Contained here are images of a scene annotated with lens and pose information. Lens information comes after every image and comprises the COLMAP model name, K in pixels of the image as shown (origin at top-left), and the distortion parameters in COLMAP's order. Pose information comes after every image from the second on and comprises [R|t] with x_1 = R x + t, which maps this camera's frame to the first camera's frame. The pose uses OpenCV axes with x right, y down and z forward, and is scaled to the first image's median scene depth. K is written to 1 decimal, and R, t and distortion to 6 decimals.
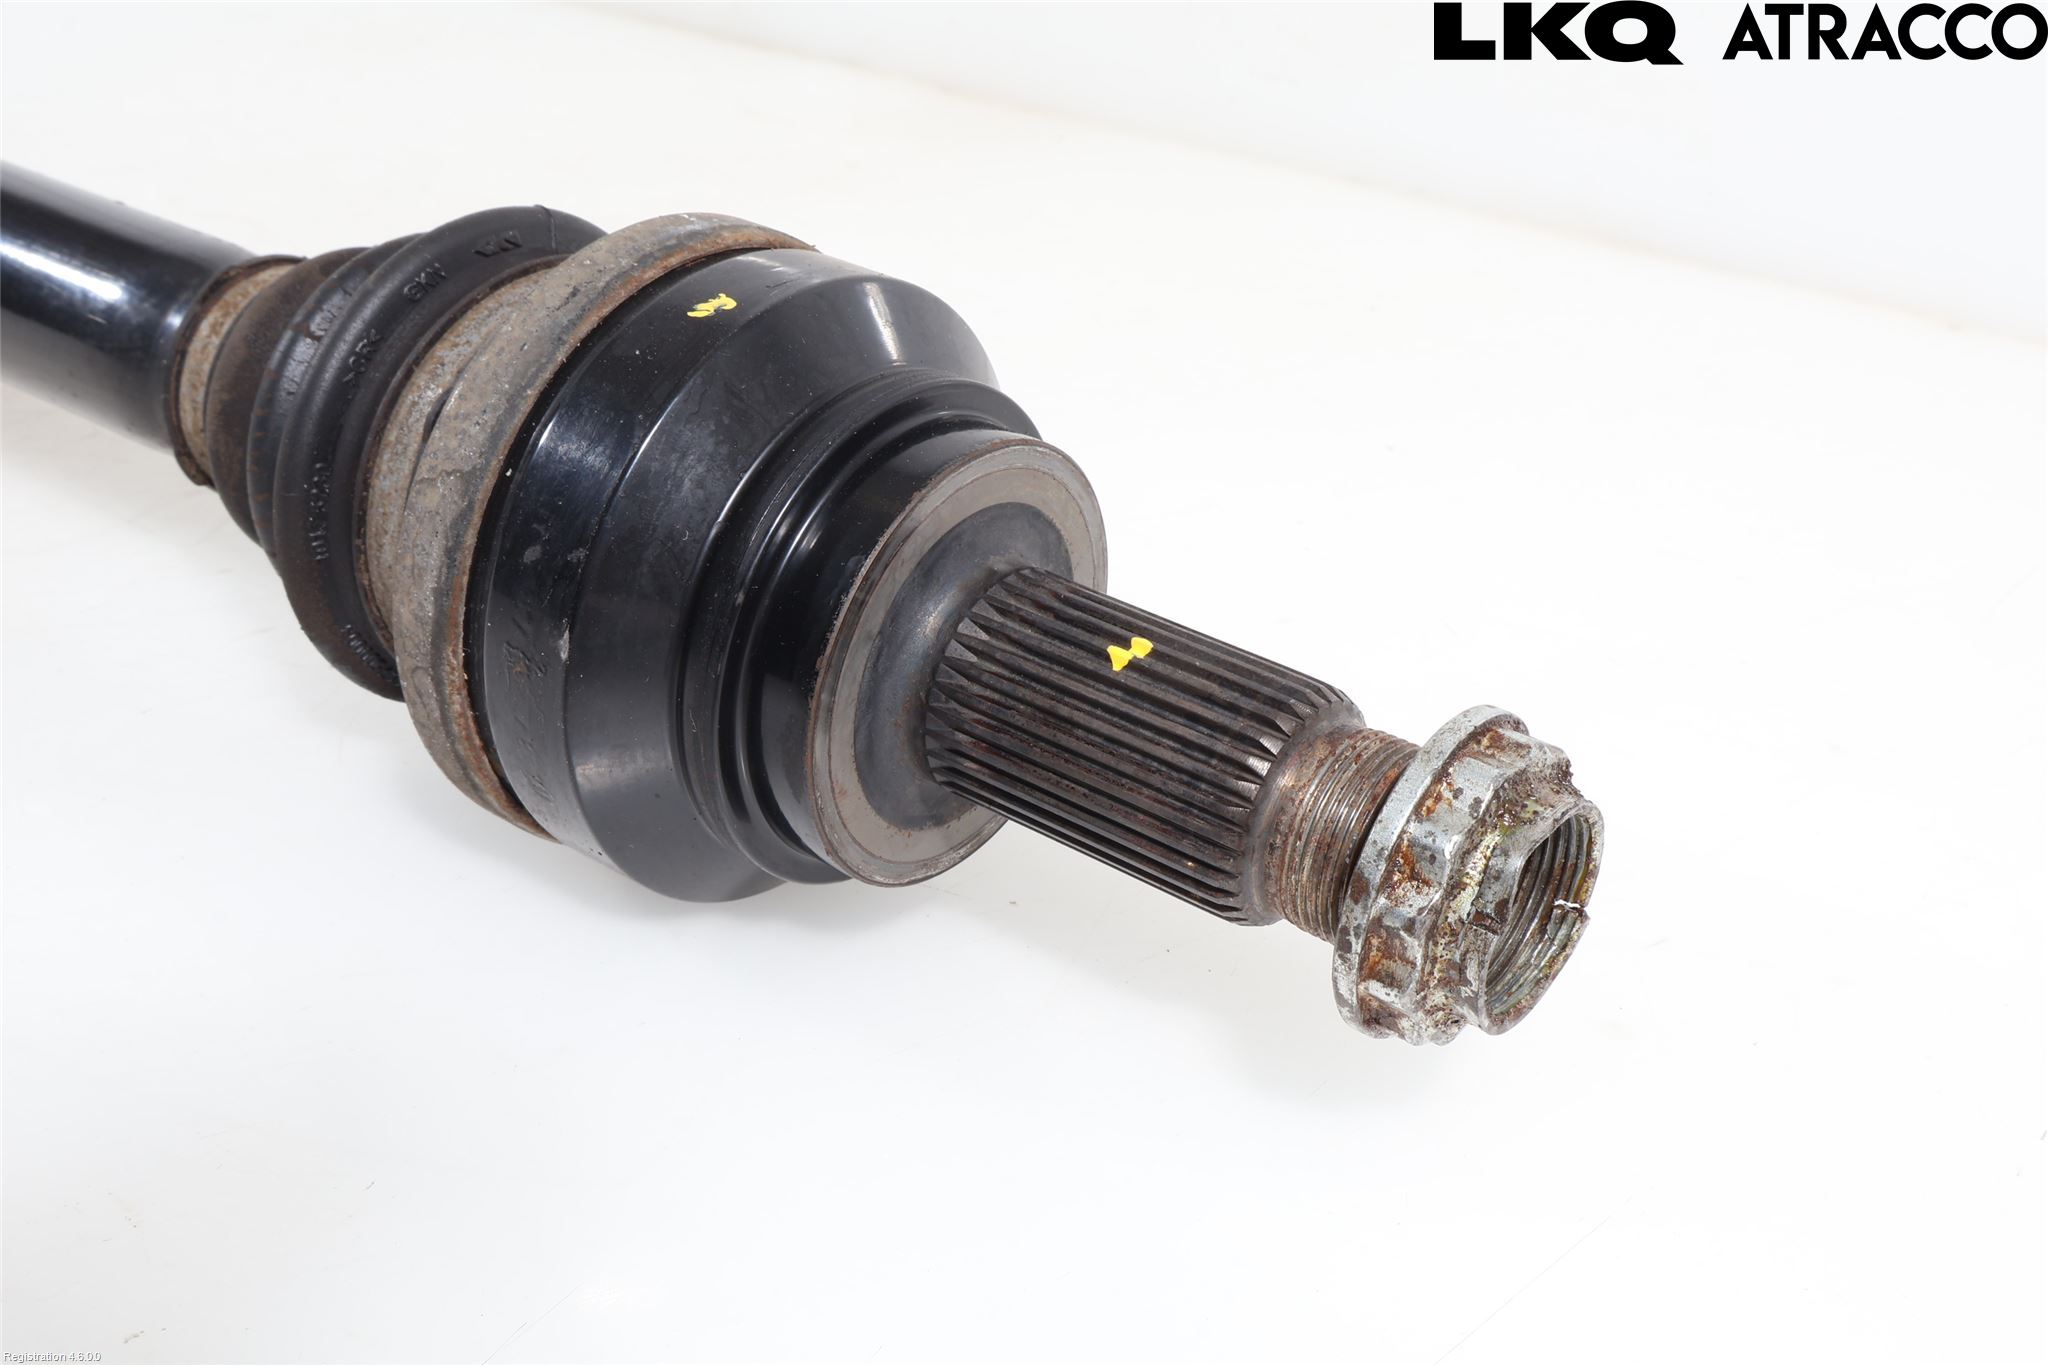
lens RADIAL K [[2469.9, 0, 1024.0], [0, 2469.9, 682.5], [0, 0, 1]] dist [-0.000381, 0.003349]
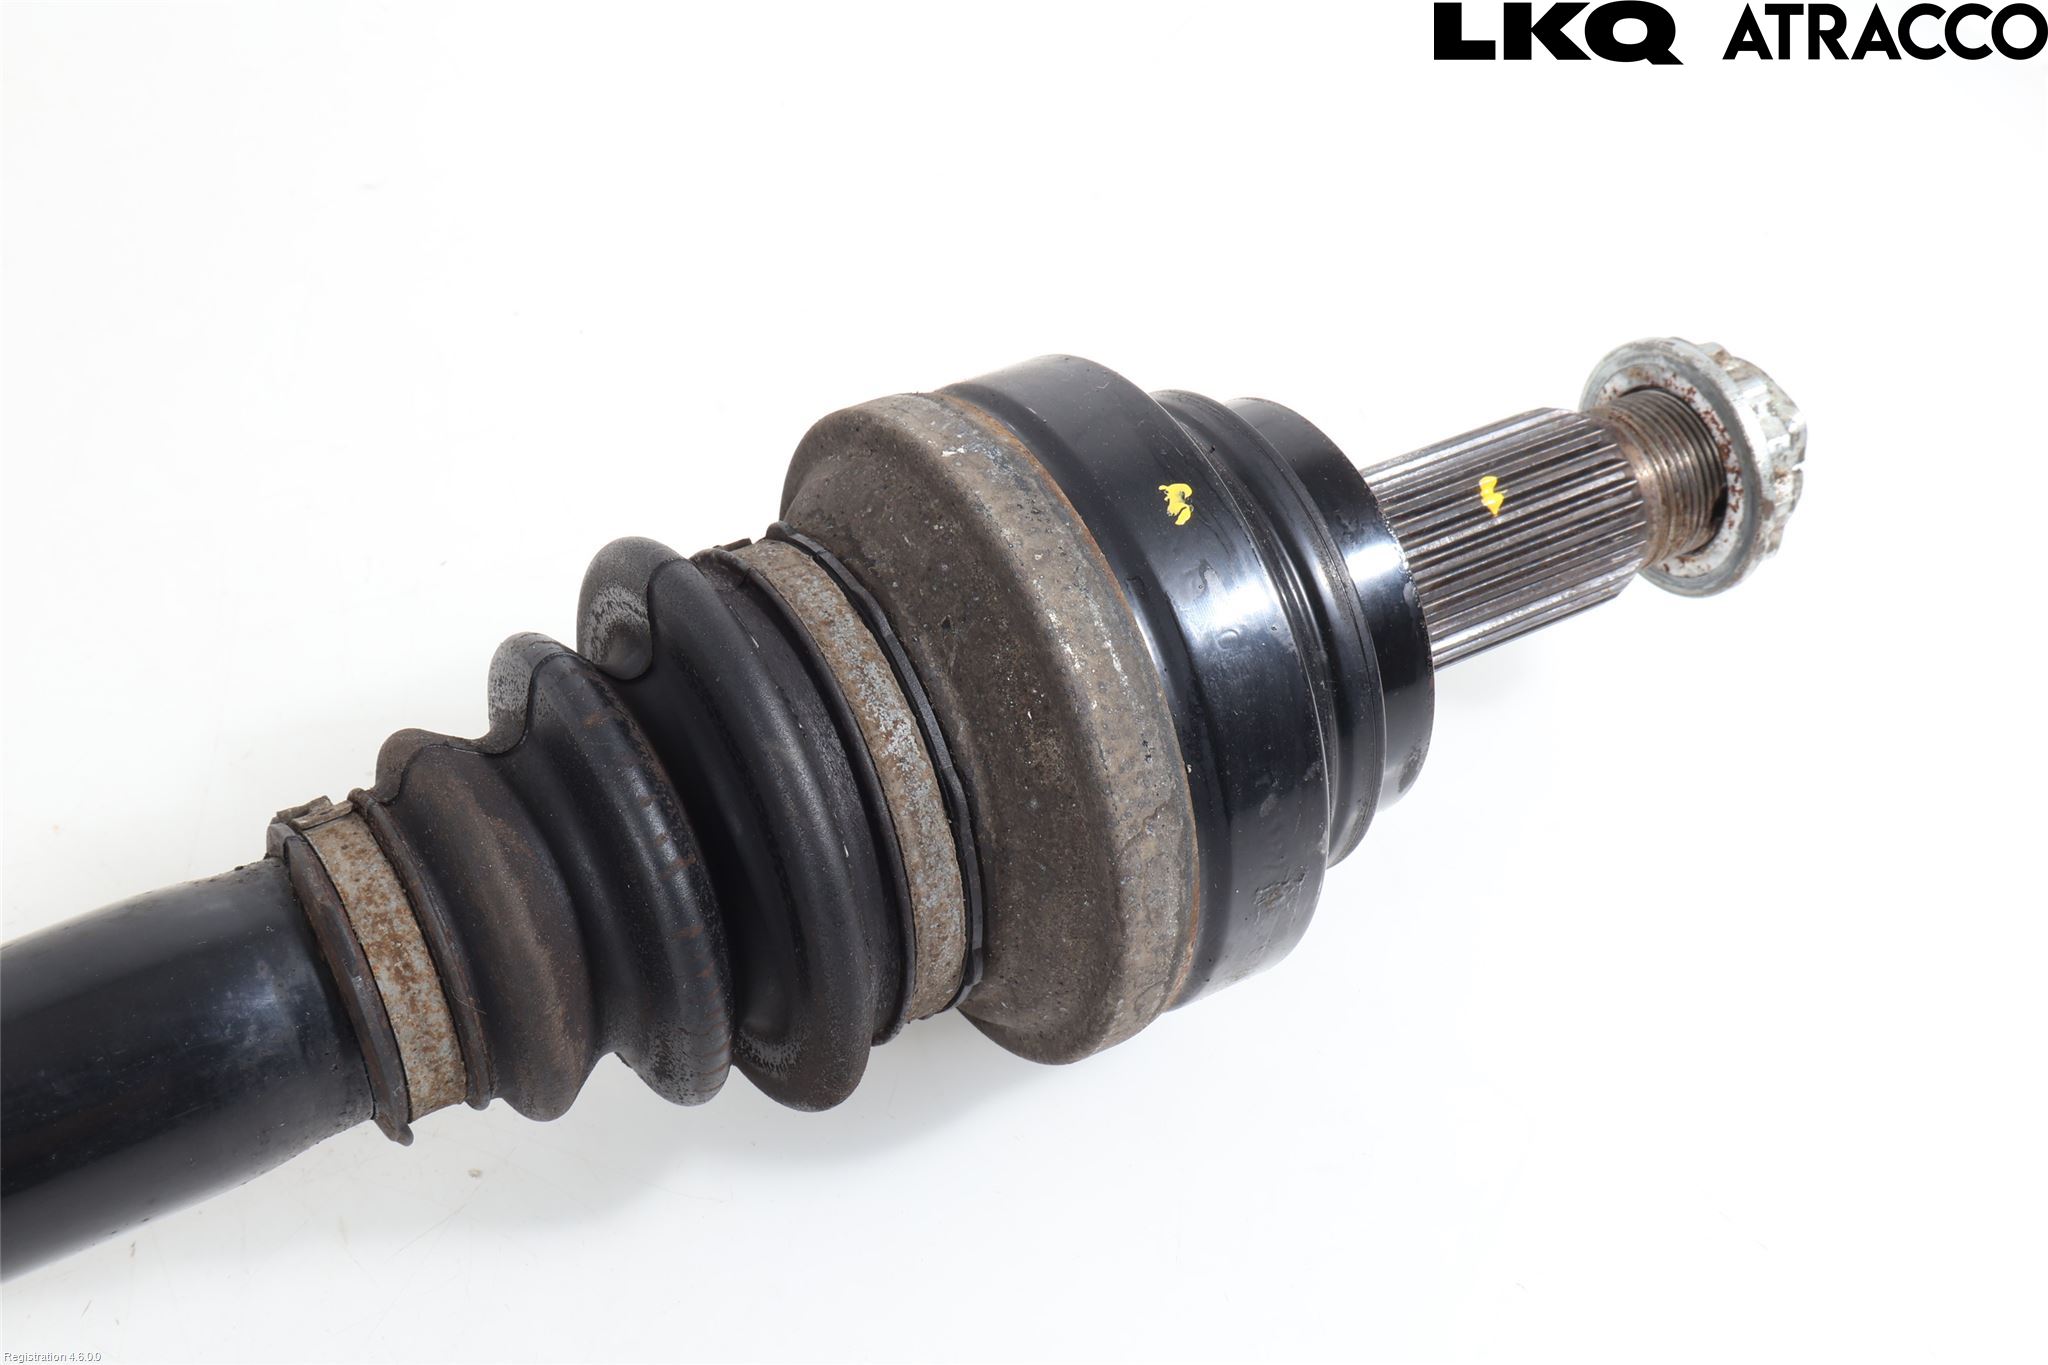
lens RADIAL K [[2607.6, 0, 1024.0], [0, 2607.6, 682.5], [0, 0, 1]] dist [0.003745, 0.009023]
pose [[0.372139, -0.687042, 0.624089, -0.835807], [0.399866, 0.725456, 0.560197, -0.698055], [-0.837627, 0.041081, 0.544695, 0.493082]]
